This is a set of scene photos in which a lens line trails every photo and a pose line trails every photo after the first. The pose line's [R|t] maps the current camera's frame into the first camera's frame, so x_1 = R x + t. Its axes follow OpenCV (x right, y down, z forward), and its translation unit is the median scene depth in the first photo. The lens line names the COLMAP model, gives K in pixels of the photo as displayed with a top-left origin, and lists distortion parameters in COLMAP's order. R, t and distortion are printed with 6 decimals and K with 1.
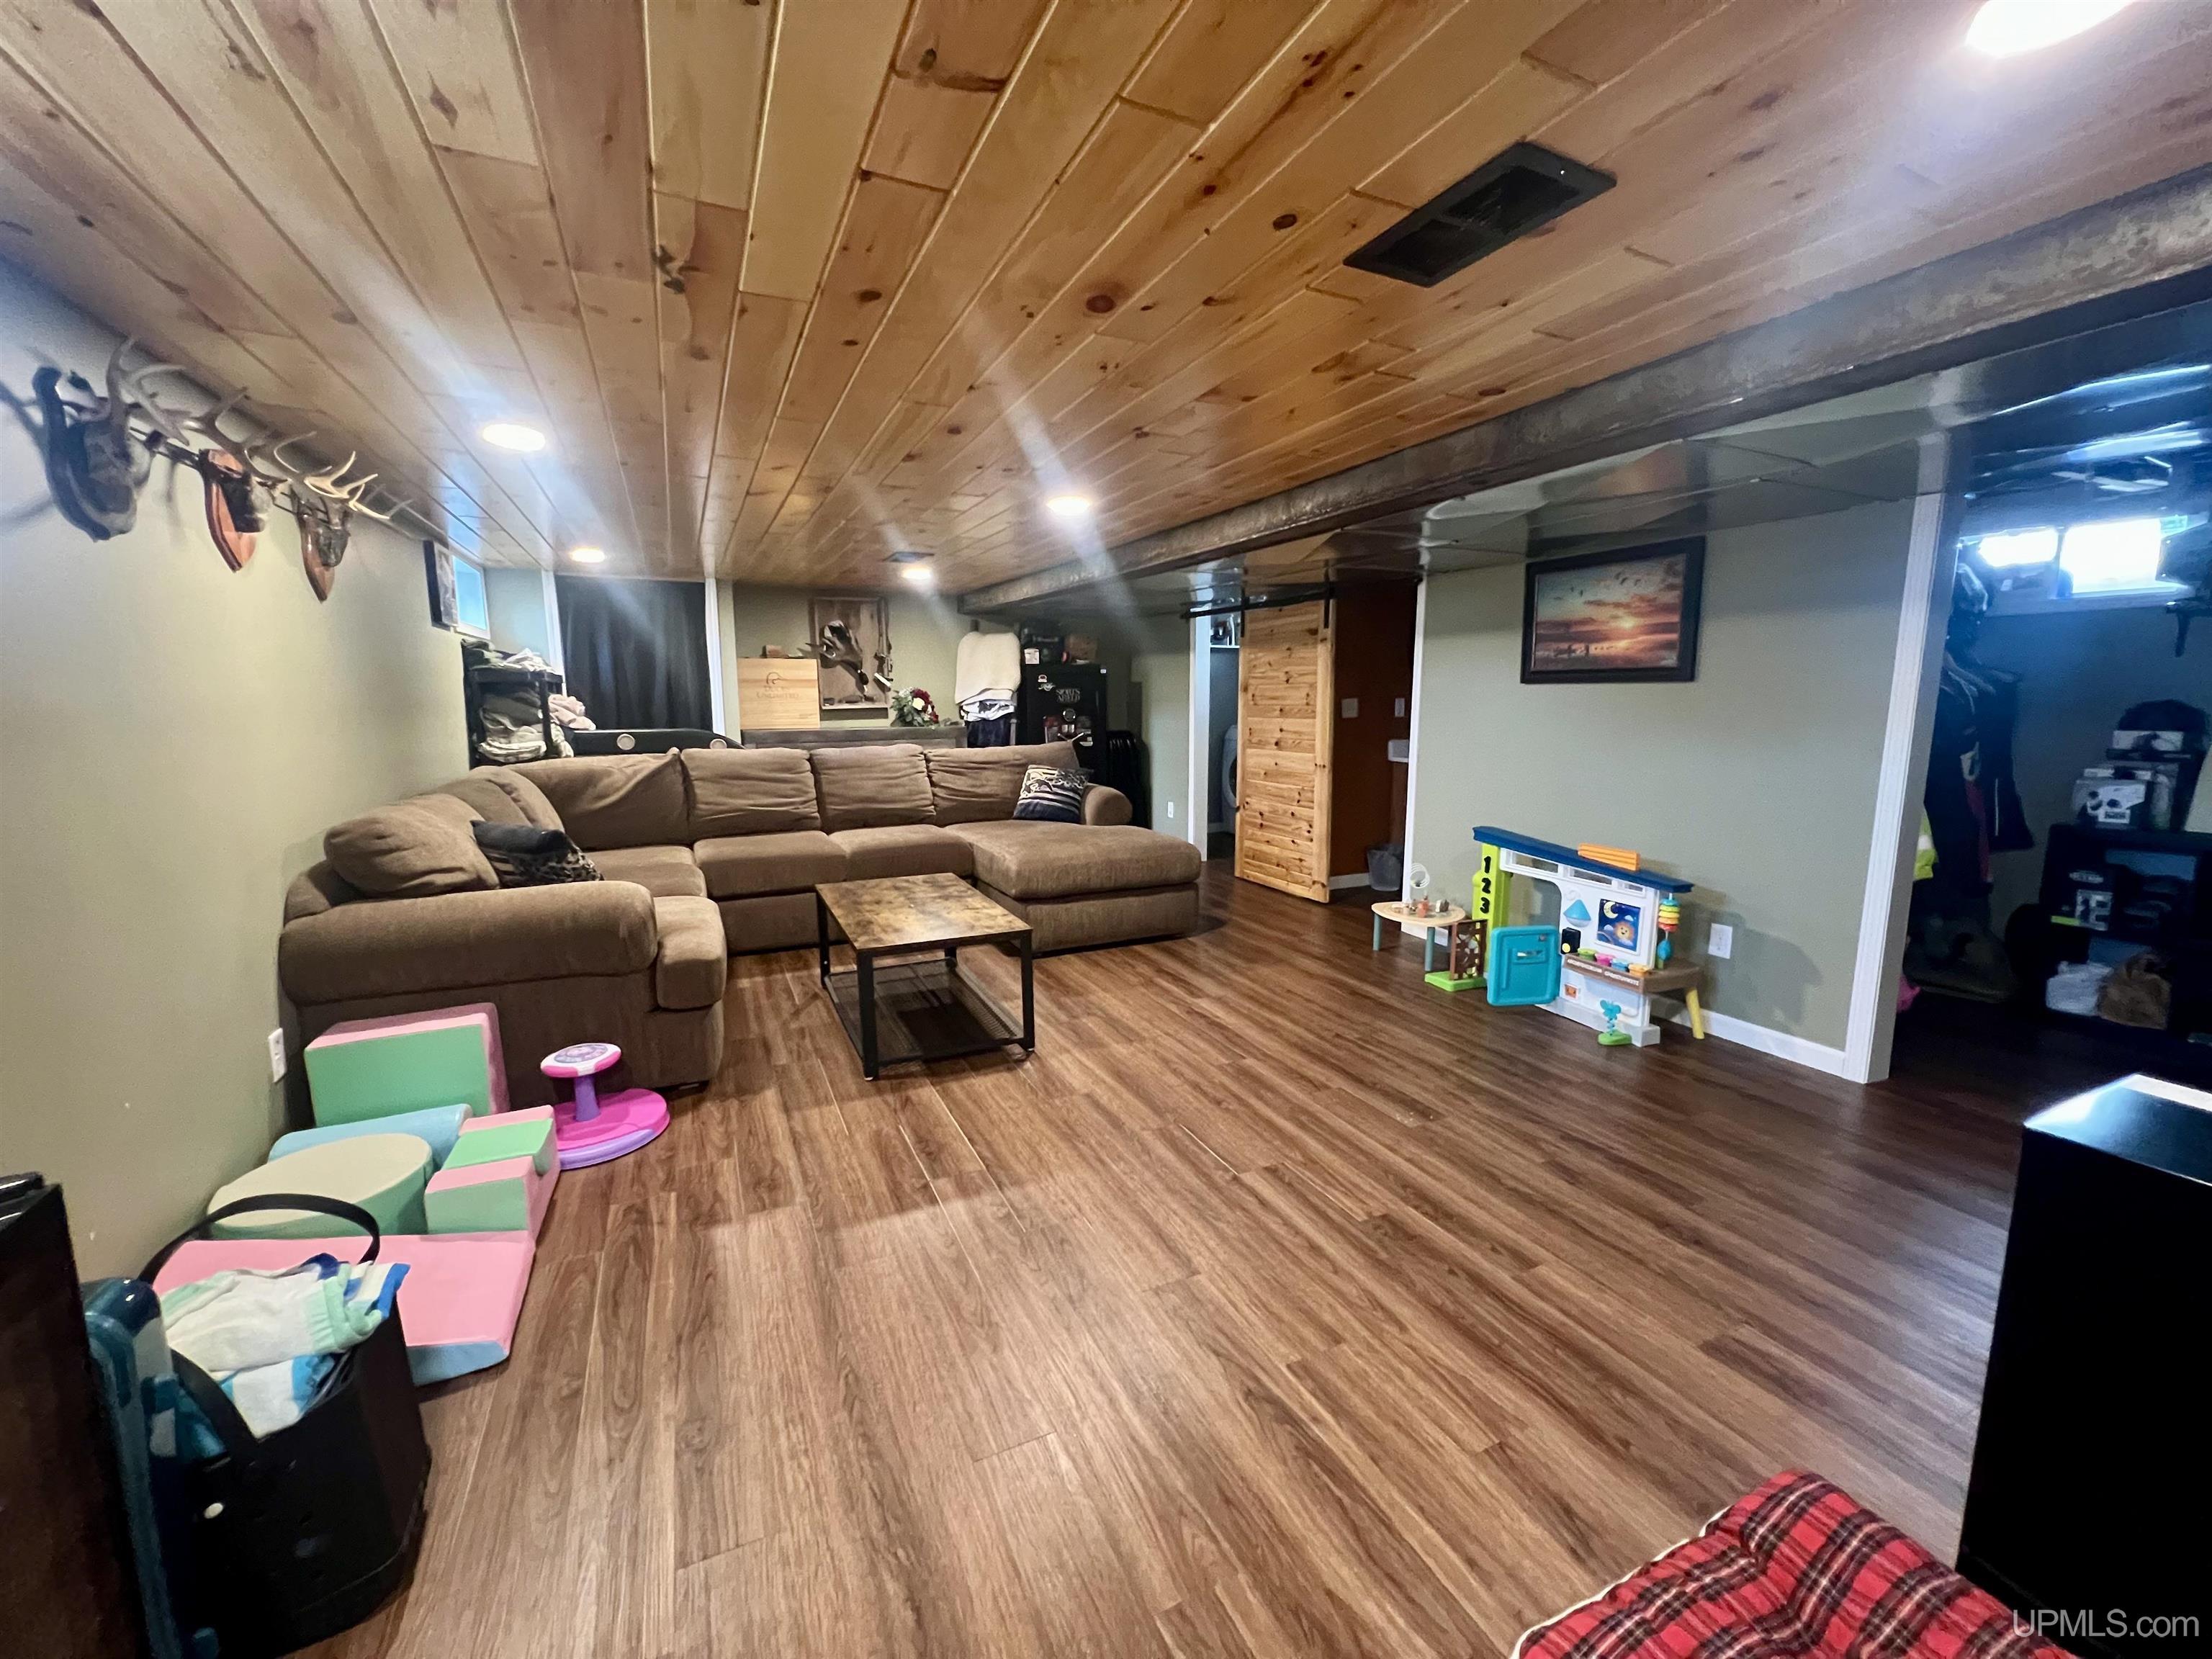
lens RADIAL K [[892.9, 0, 1118.0], [0, 892.9, 826.0], [0, 0, 1]] dist [-0.002037, 0.000725]
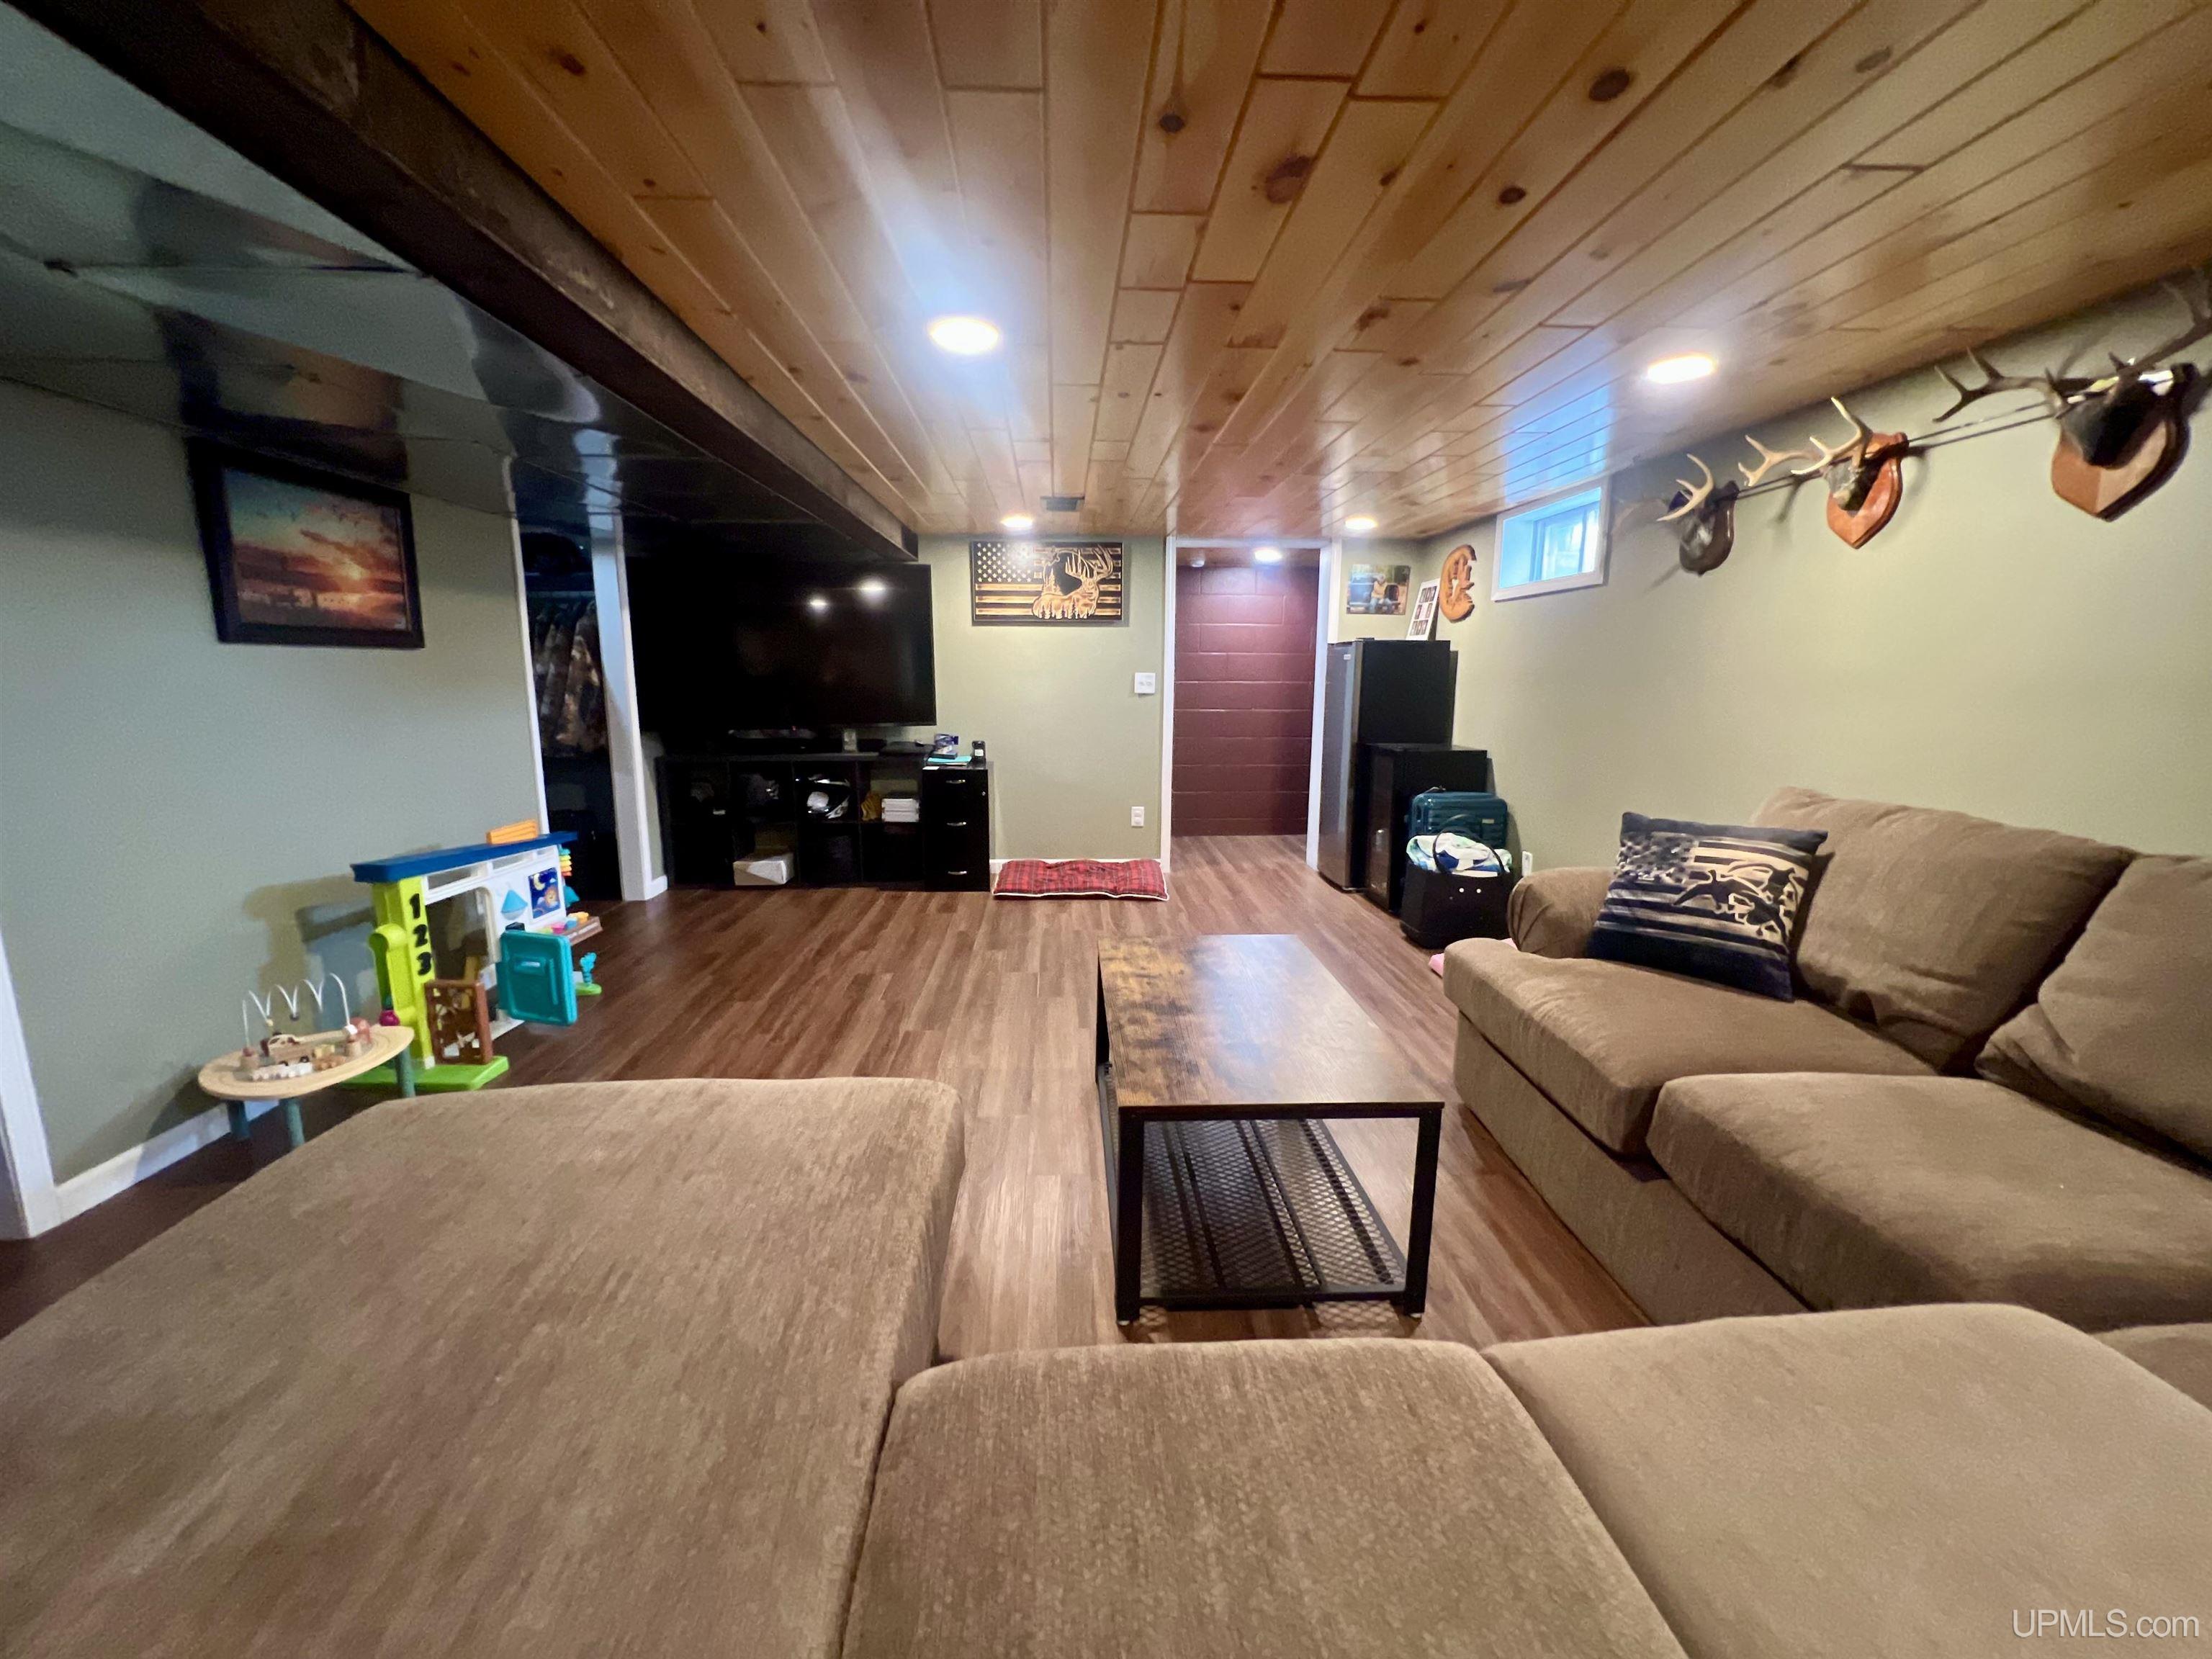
lens RADIAL K [[892.9, 0, 1104.1], [0, 892.9, 820.9], [0, 0, 1]] dist [-0.002037, 0.000725]
pose [[-0.917409, -0.070008, 0.391740, -0.404703], [0.054521, 0.953009, 0.297995, -0.231368], [-0.394194, 0.294742, -0.870482, 1.599677]]
